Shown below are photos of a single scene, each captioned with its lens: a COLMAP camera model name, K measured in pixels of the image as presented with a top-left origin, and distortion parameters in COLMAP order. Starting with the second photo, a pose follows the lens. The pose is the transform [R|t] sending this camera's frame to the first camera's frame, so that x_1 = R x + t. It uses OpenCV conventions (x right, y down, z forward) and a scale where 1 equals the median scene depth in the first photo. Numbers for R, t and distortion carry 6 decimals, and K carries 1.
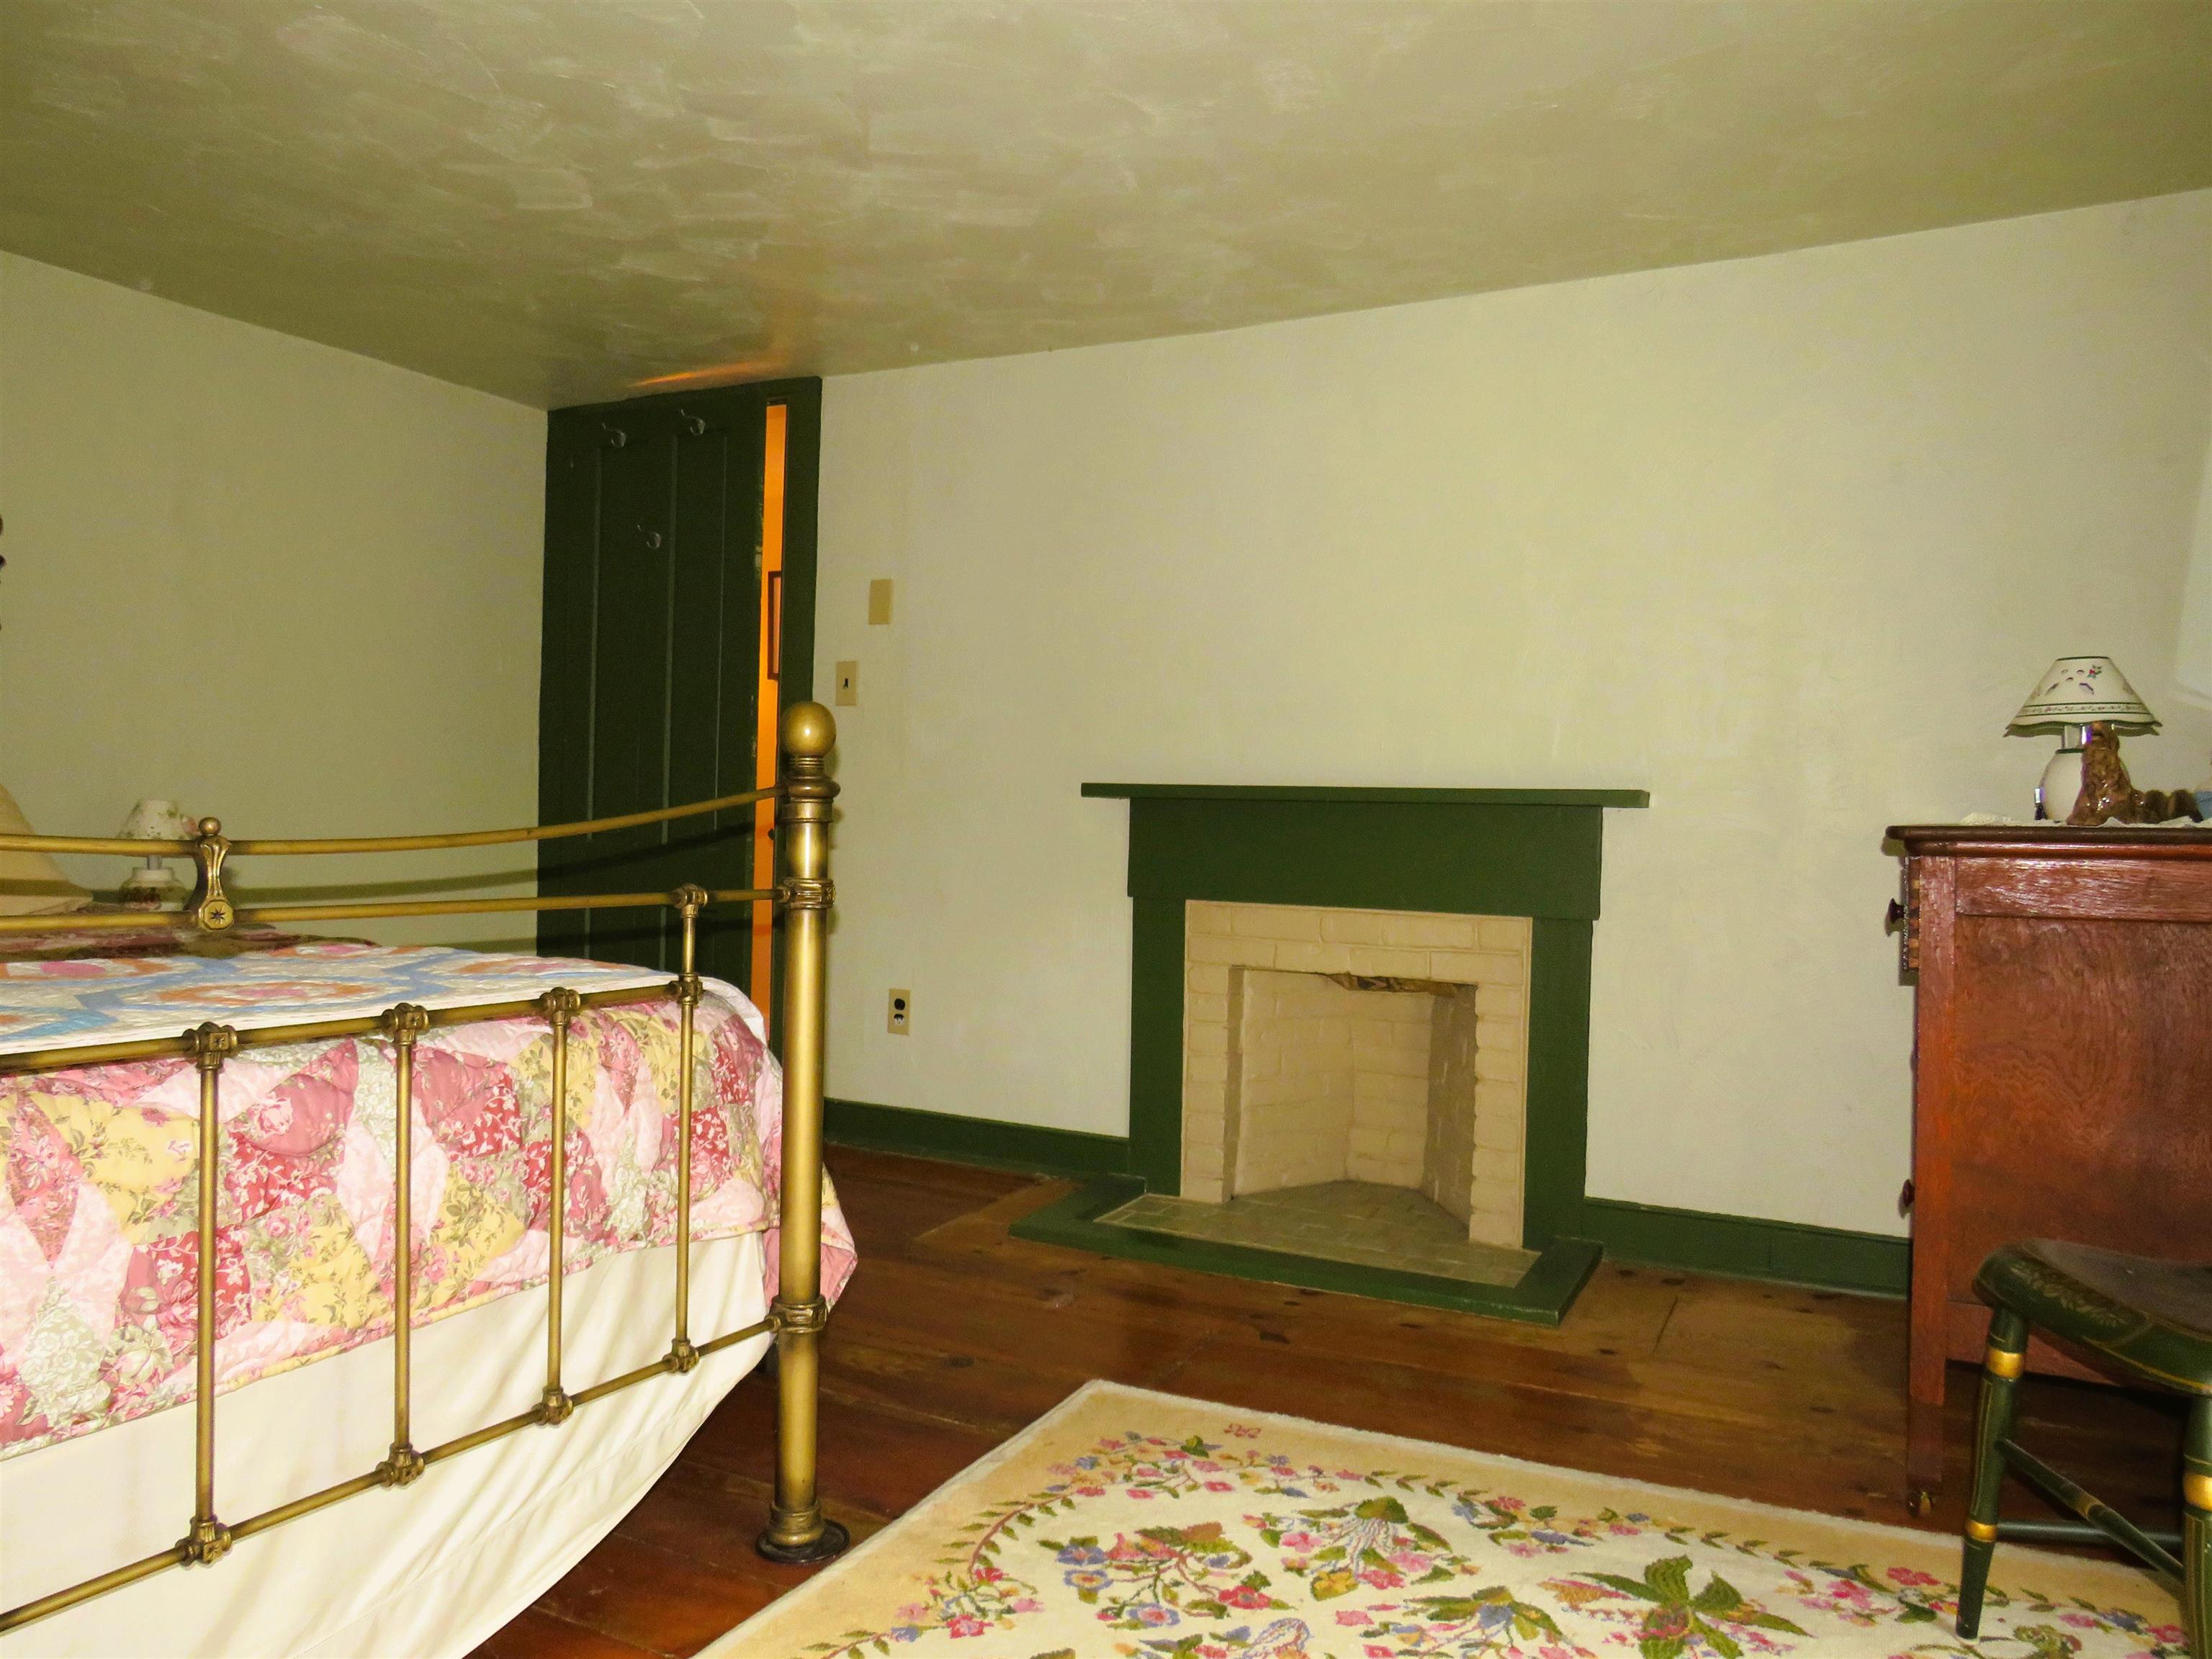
lens RADIAL K [[1546.2, 0, 1106.0], [0, 1546.2, 829.5], [0, 0, 1]] dist [-0.018882, -0.001054]
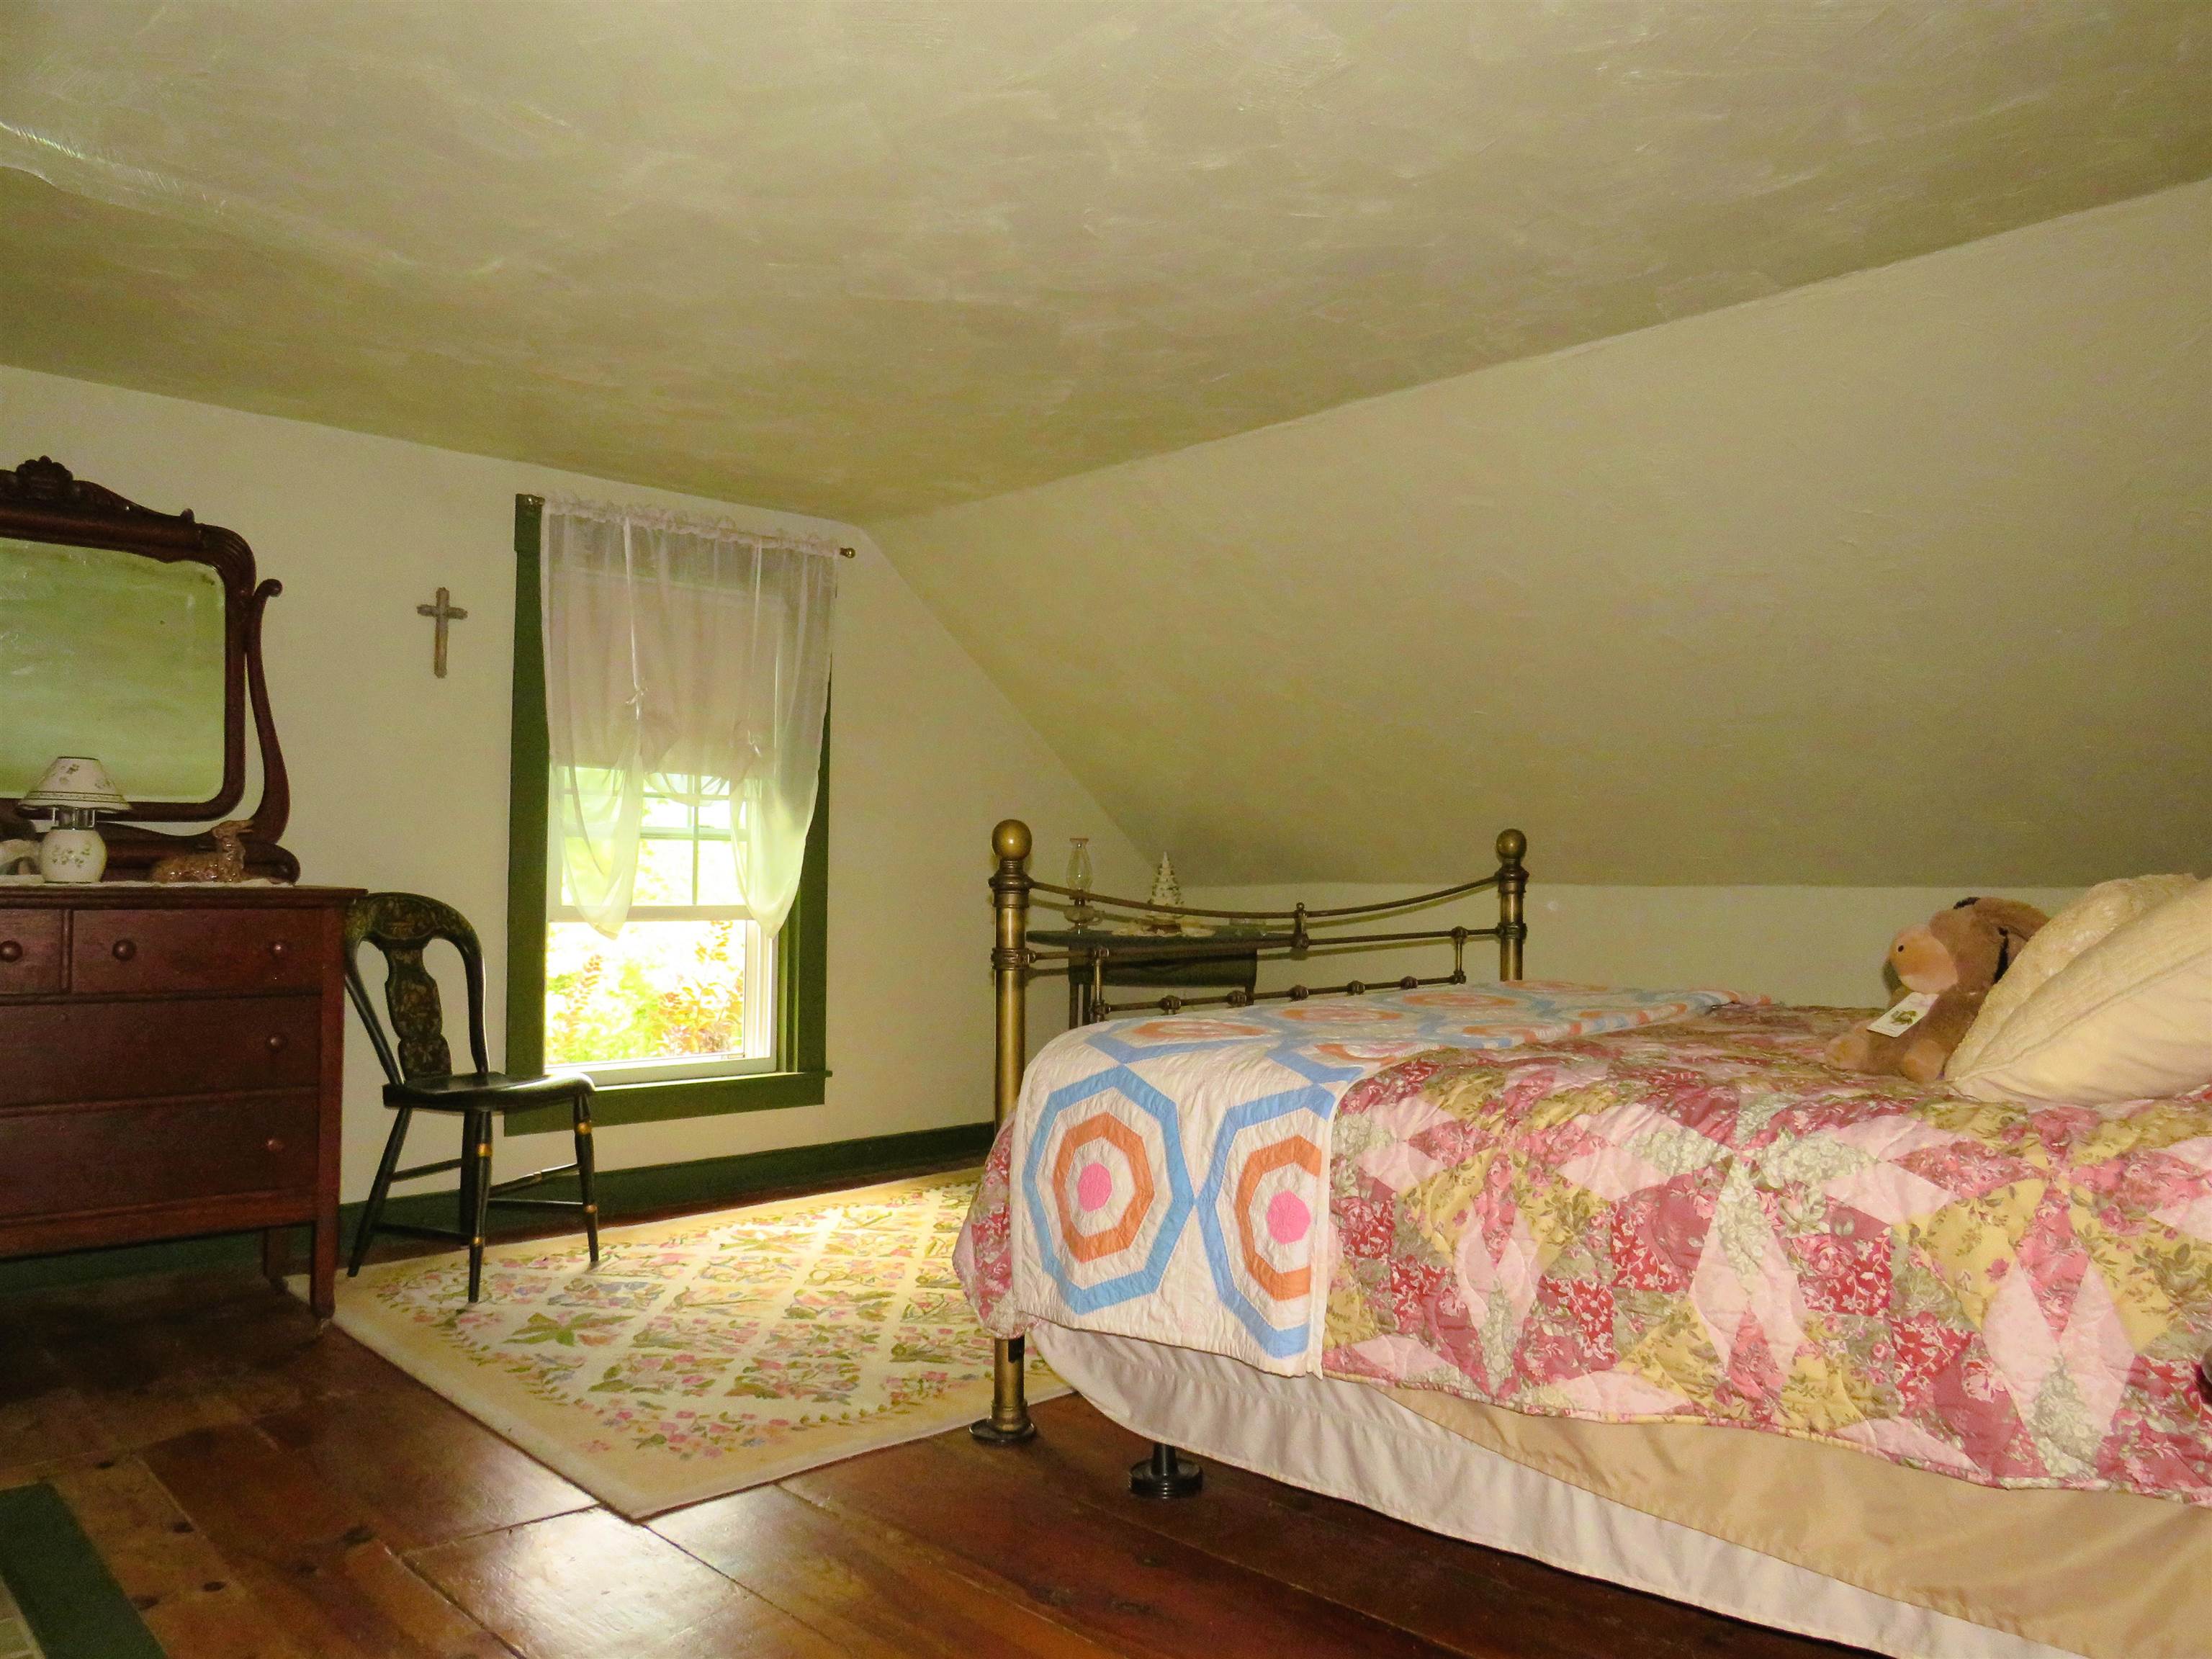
lens RADIAL K [[1546.2, 0, 1106.0], [0, 1546.2, 829.5], [0, 0, 1]] dist [-0.018882, -0.001054]
pose [[-0.949218, -0.013105, 0.314345, -0.707719], [-0.021962, 0.999455, -0.024649, -0.040081], [-0.313851, -0.030301, -0.948989, 2.287196]]
